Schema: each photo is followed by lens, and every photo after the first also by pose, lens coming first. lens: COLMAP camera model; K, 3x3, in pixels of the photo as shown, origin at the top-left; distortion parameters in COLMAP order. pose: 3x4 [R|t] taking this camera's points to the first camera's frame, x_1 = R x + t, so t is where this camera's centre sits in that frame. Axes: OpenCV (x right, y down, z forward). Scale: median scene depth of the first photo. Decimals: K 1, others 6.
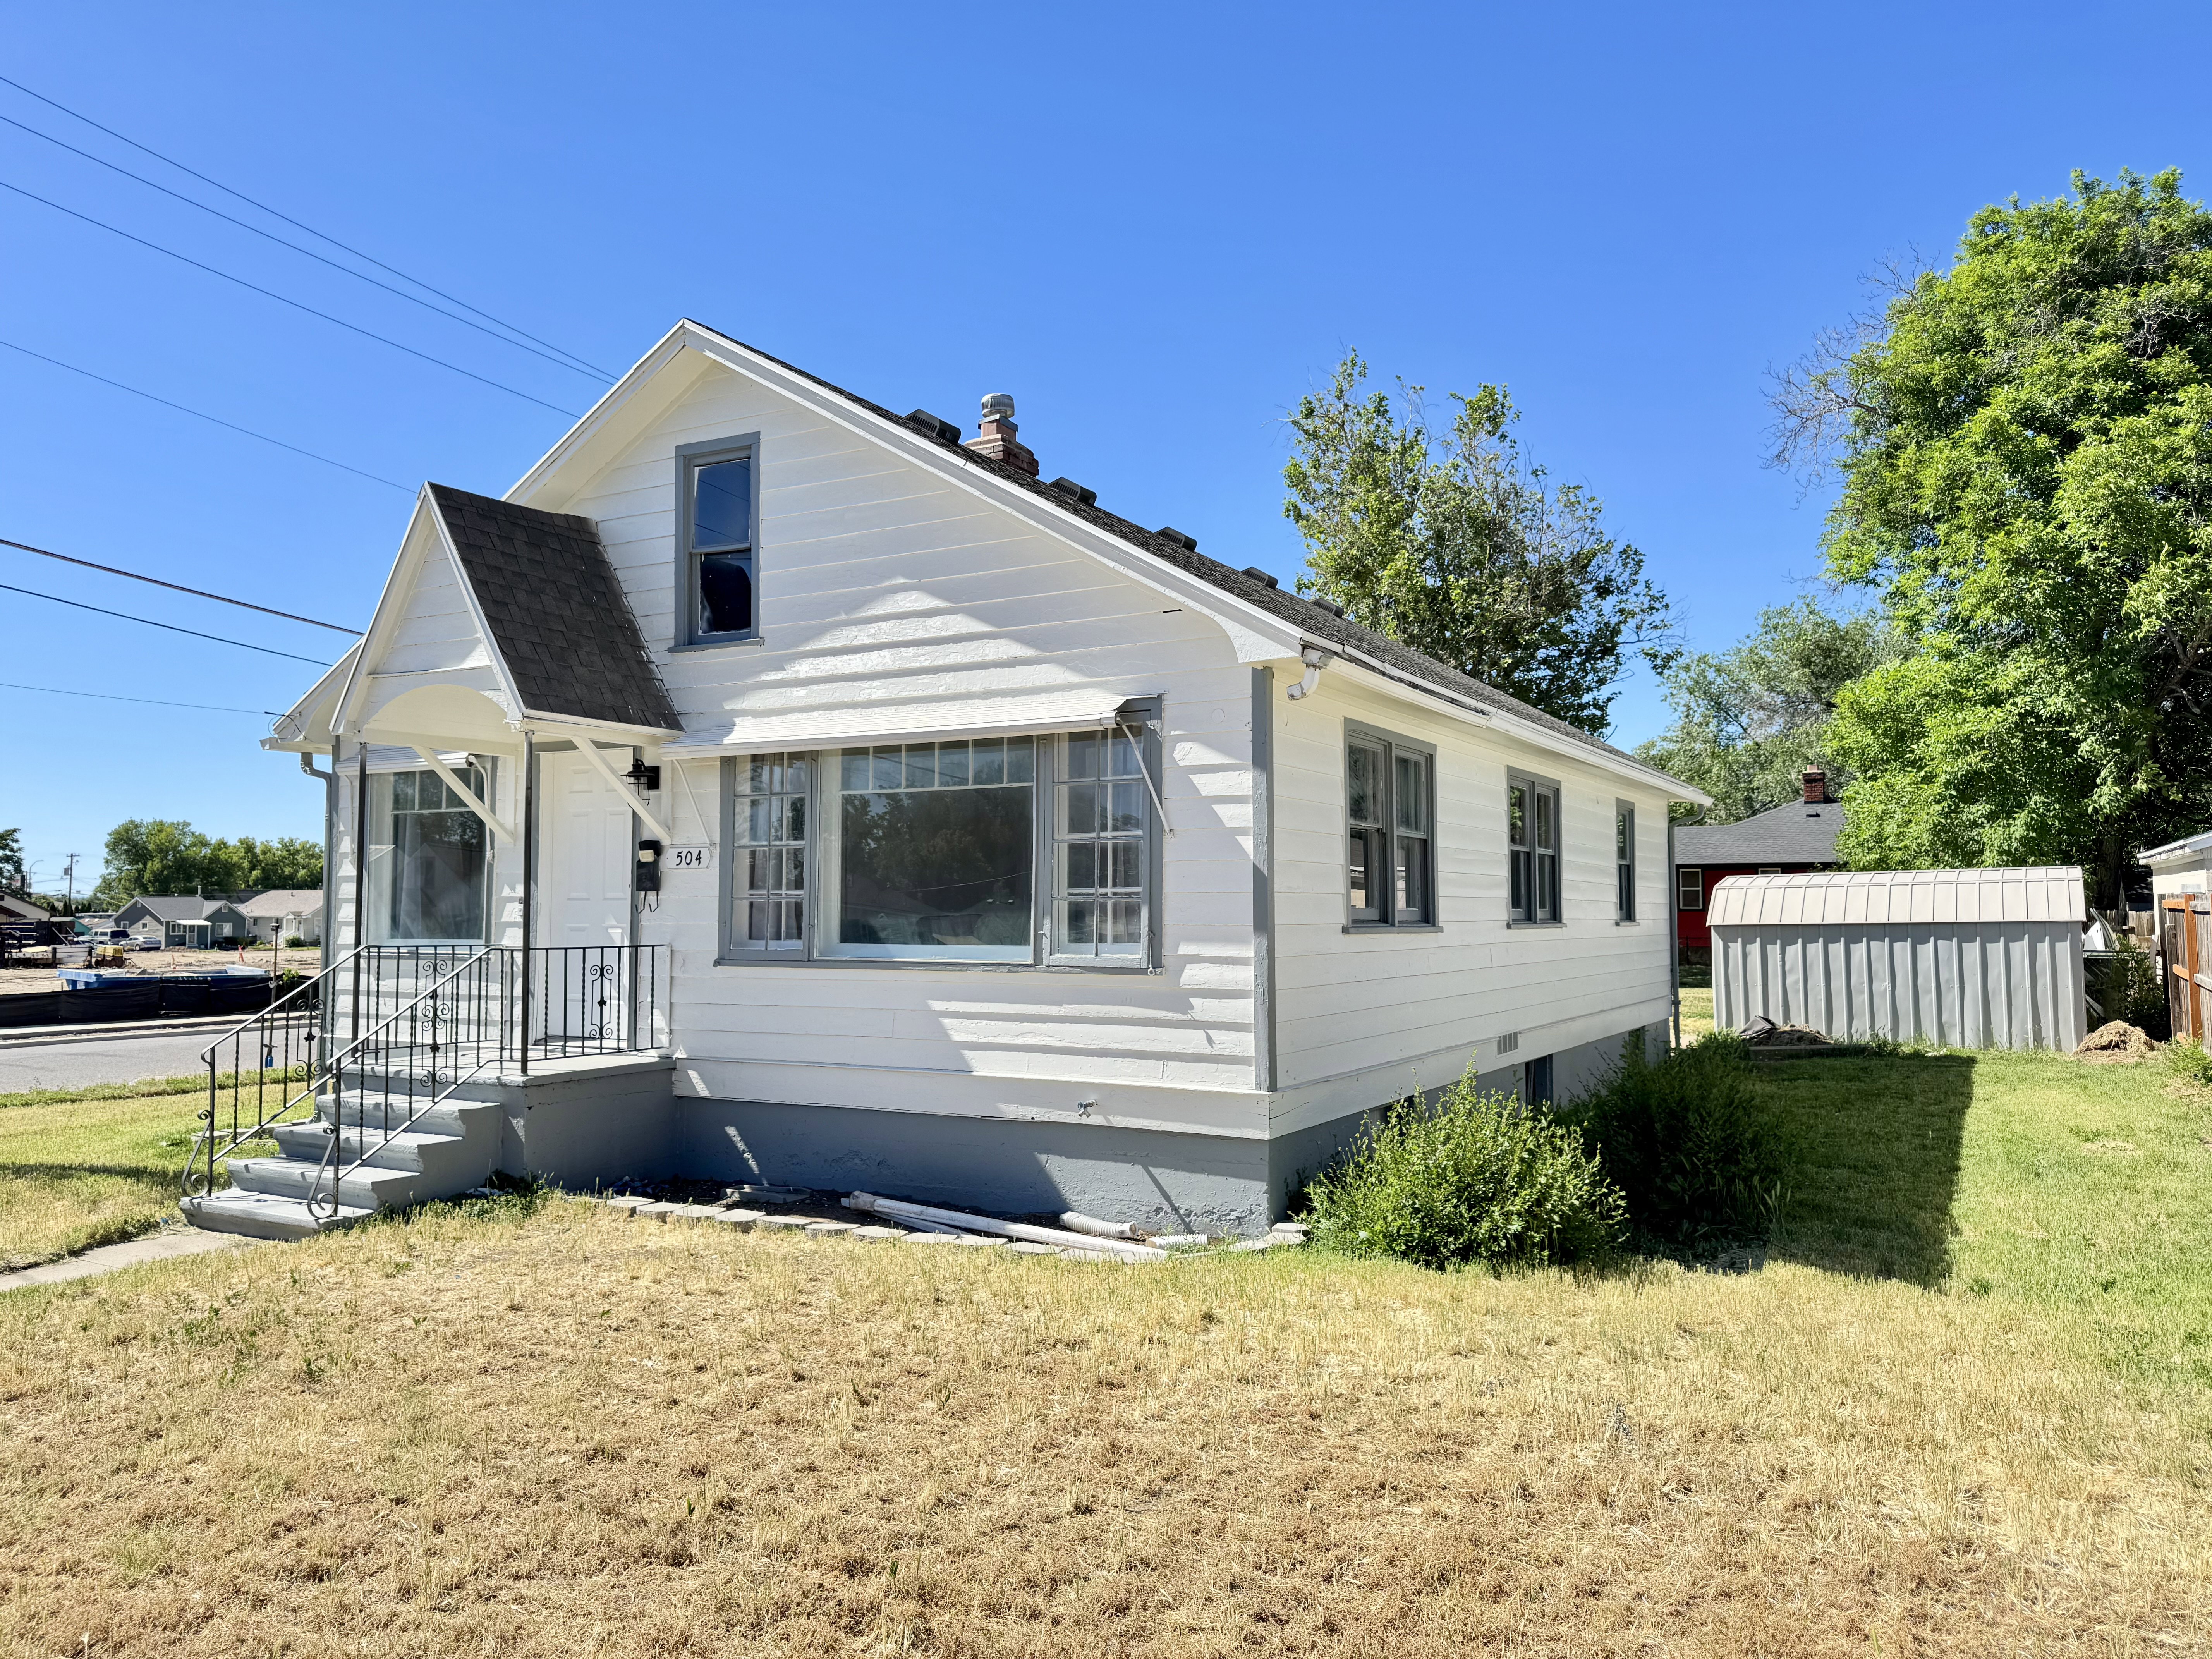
lens RADIAL K [[1540.2, 0, 1105.9], [0, 1540.2, 840.5], [0, 0, 1]] dist [0.158902, -0.316411]
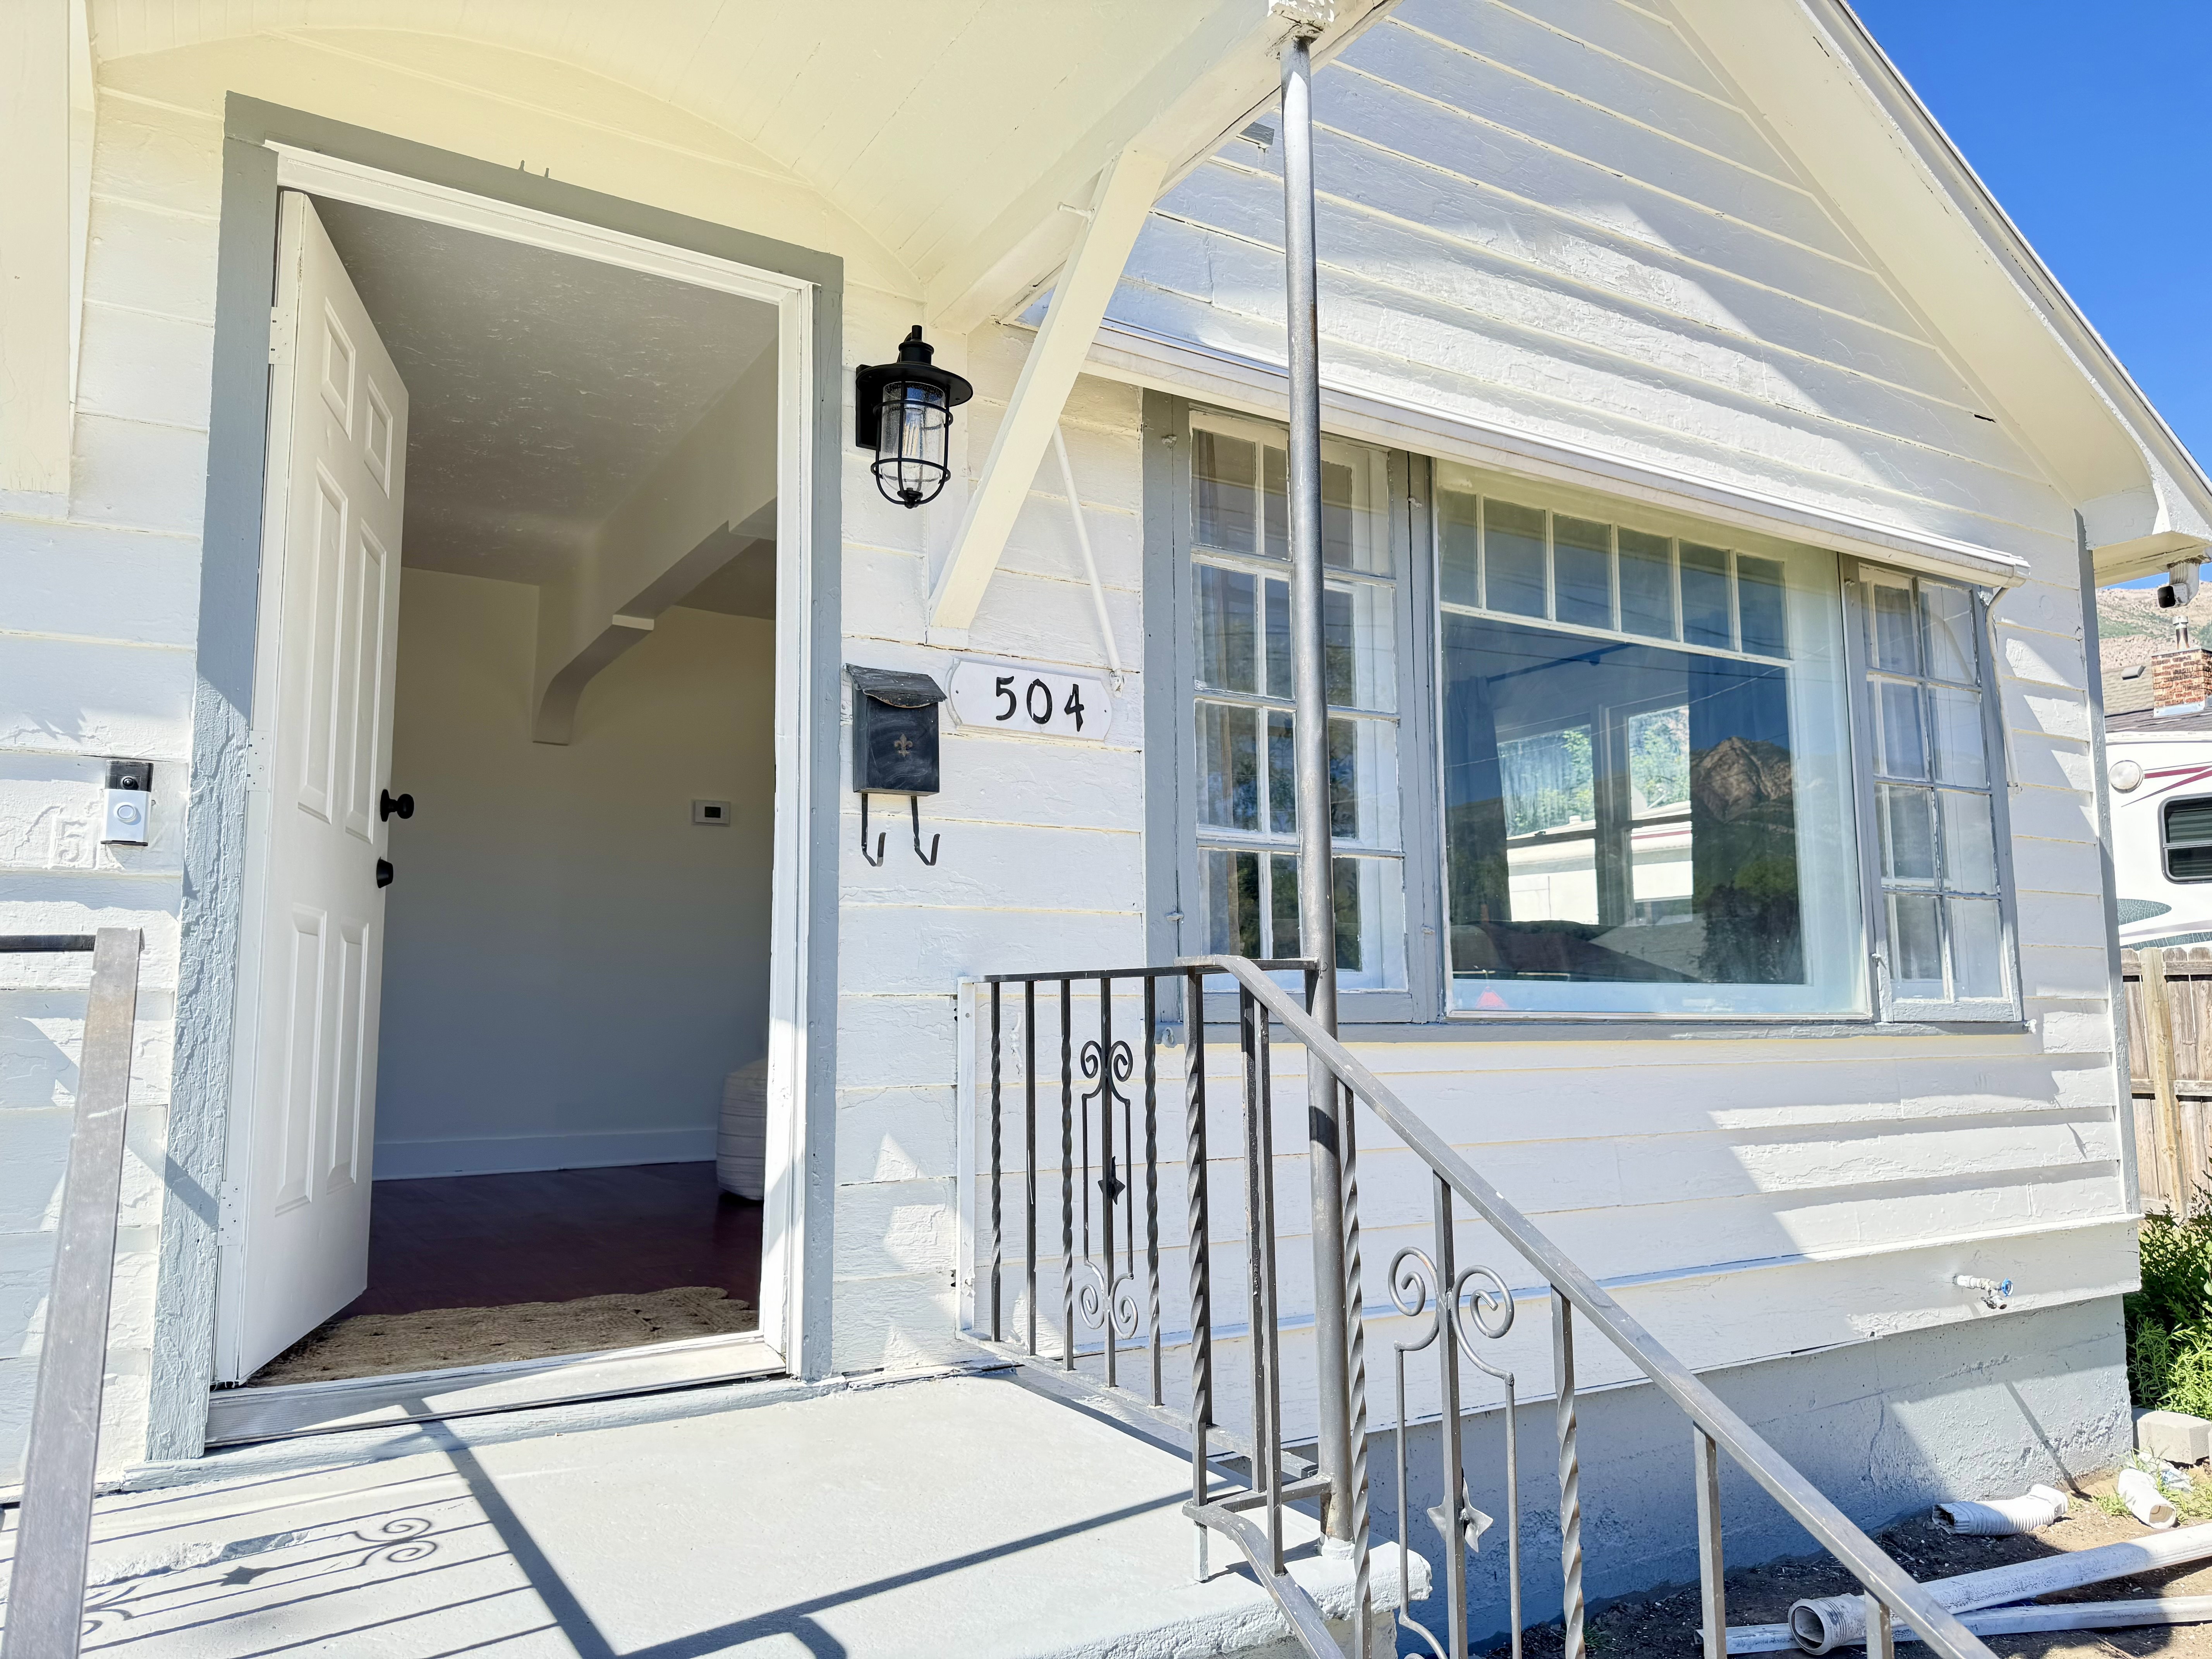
lens RADIAL K [[1554.0, 0, 1110.9], [0, 1554.0, 846.4], [0, 0, 1]] dist [0.091805, -0.107757]
pose [[0.484835, 0.091145, 0.869843, -0.589377], [-0.035960, 0.995791, -0.084300, 0.073453], [-0.873866, 0.009592, 0.486072, 0.926727]]
